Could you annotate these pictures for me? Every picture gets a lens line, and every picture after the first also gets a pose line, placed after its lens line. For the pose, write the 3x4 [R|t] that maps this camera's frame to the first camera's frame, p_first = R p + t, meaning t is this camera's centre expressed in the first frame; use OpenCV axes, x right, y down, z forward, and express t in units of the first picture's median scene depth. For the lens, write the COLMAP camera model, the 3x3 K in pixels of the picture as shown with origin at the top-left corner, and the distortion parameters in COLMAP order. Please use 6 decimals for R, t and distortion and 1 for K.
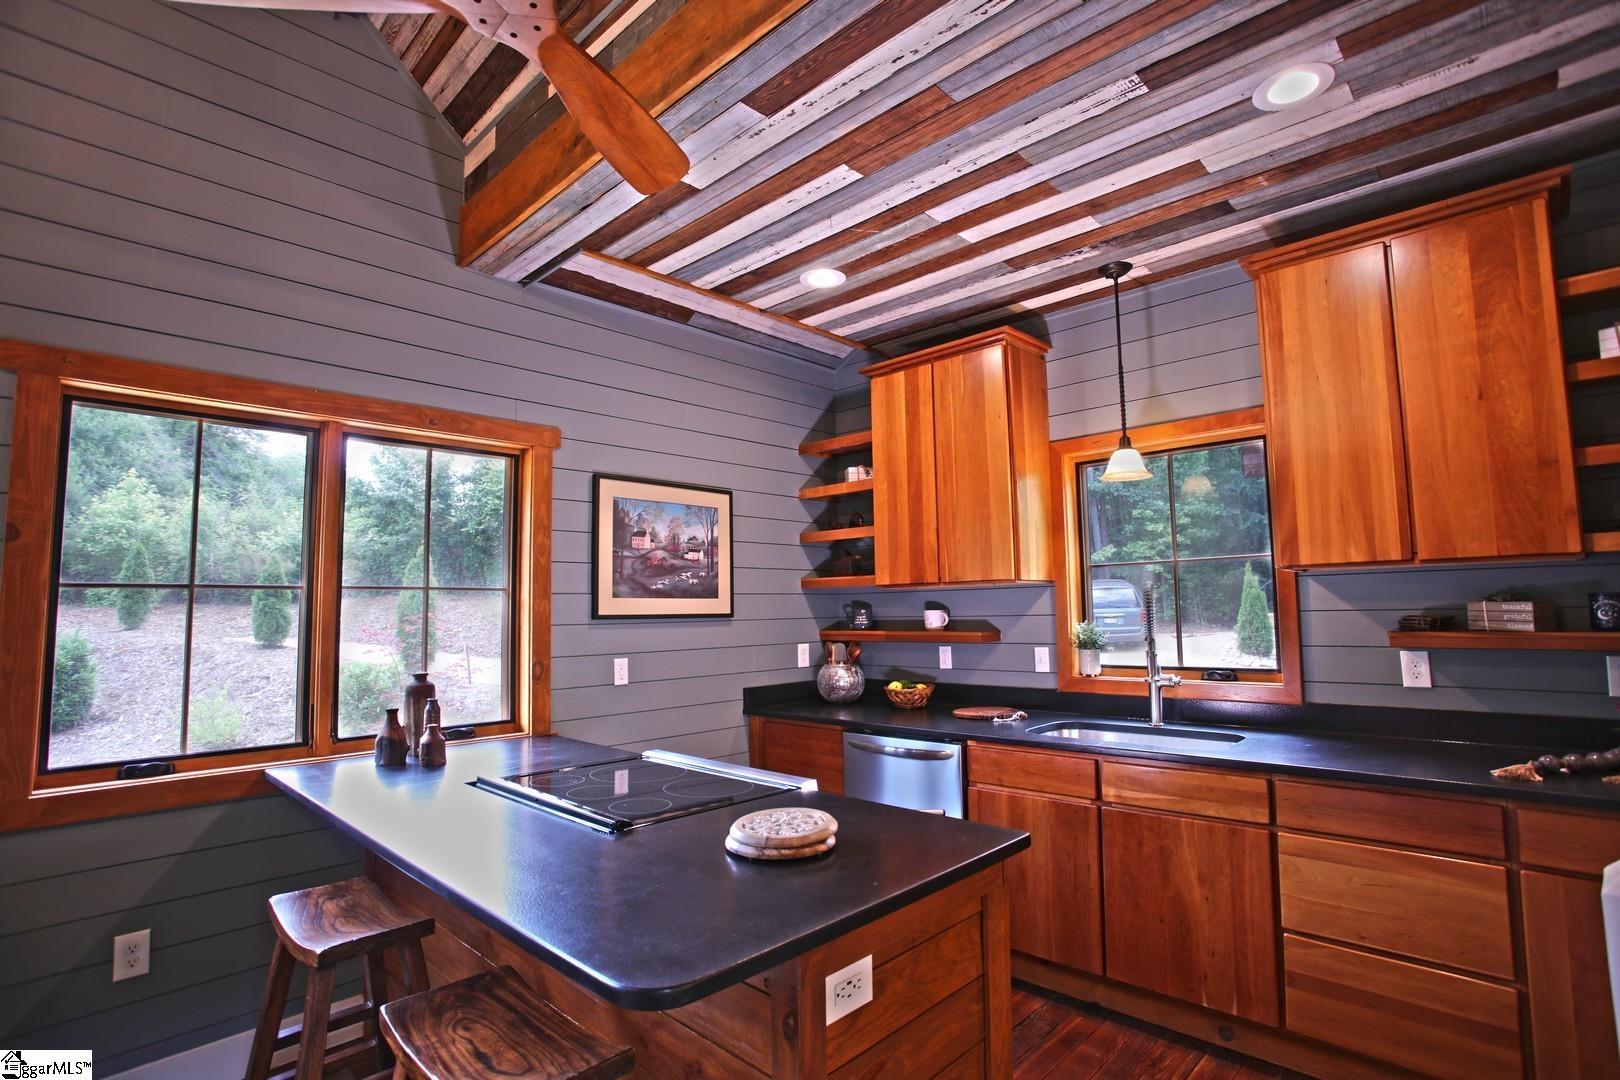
lens RADIAL K [[788.1, 0, 809.5], [0, 788.1, 552.5], [0, 0, 1]] dist [-0.038660, 0.006523]
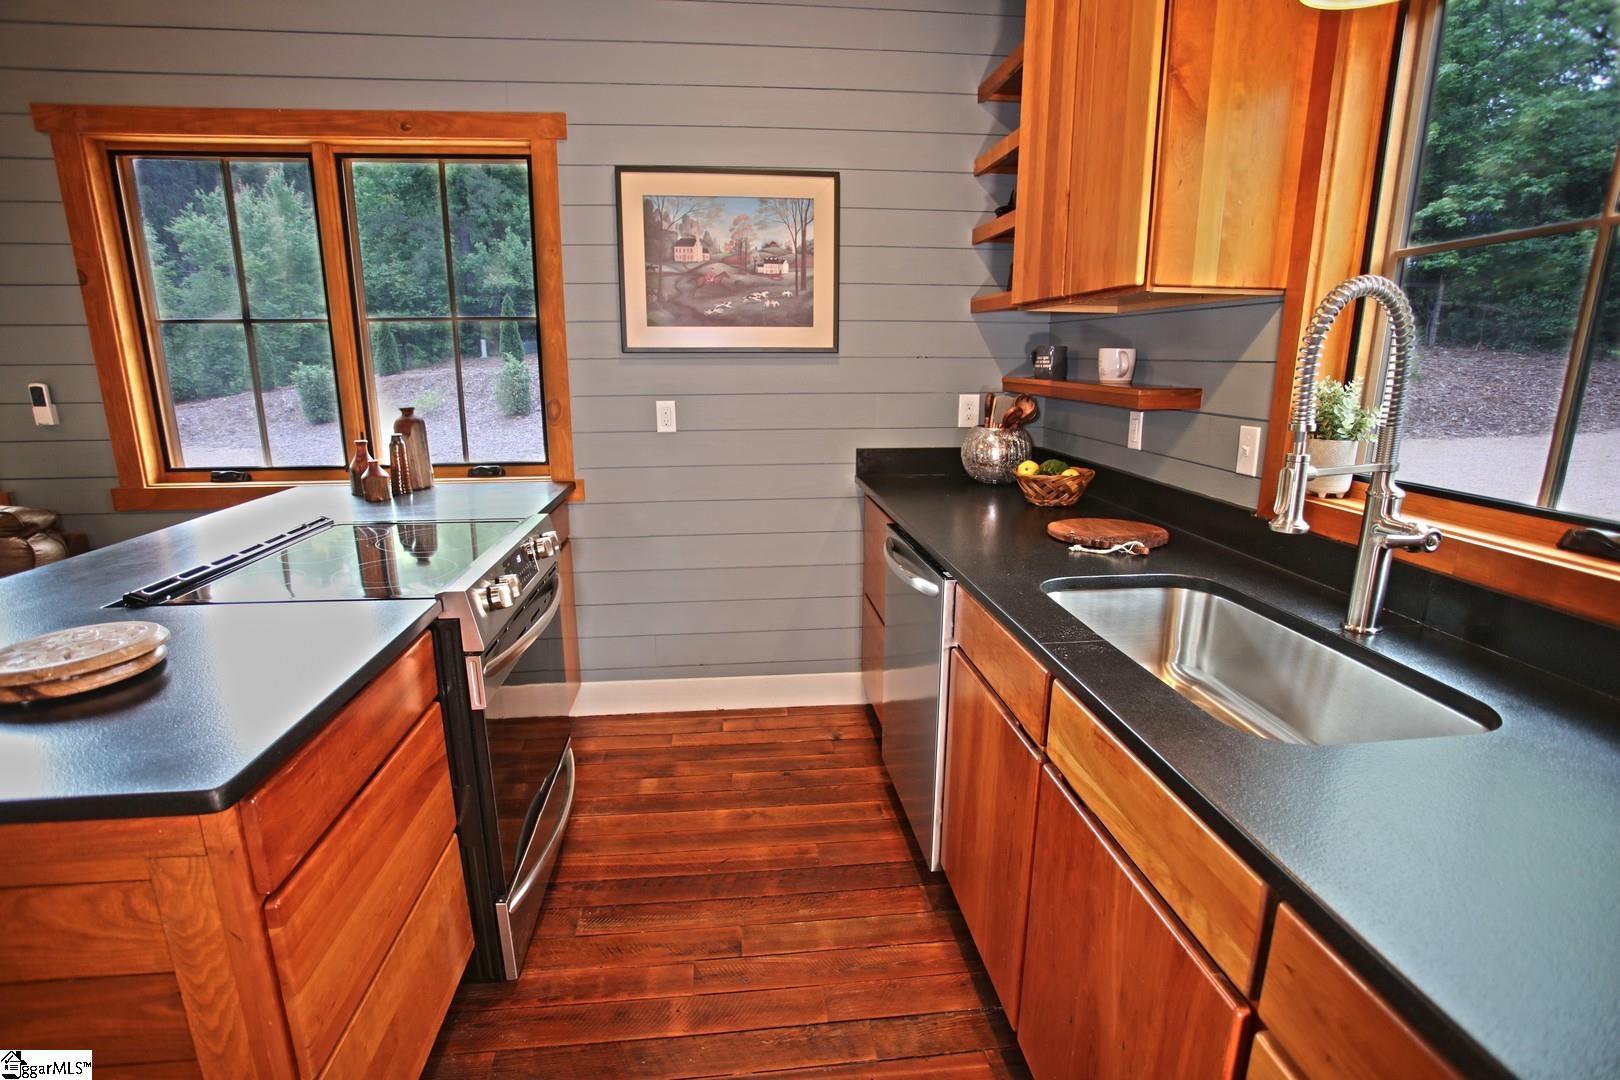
lens RADIAL K [[788.1, 0, 812.3], [0, 788.1, 525.4], [0, 0, 1]] dist [-0.038660, 0.006523]
pose [[0.773583, 0.153373, -0.614855, 0.396990], [0.035507, 0.958254, 0.283707, 0.028853], [0.632700, -0.241302, 0.735843, 0.432507]]
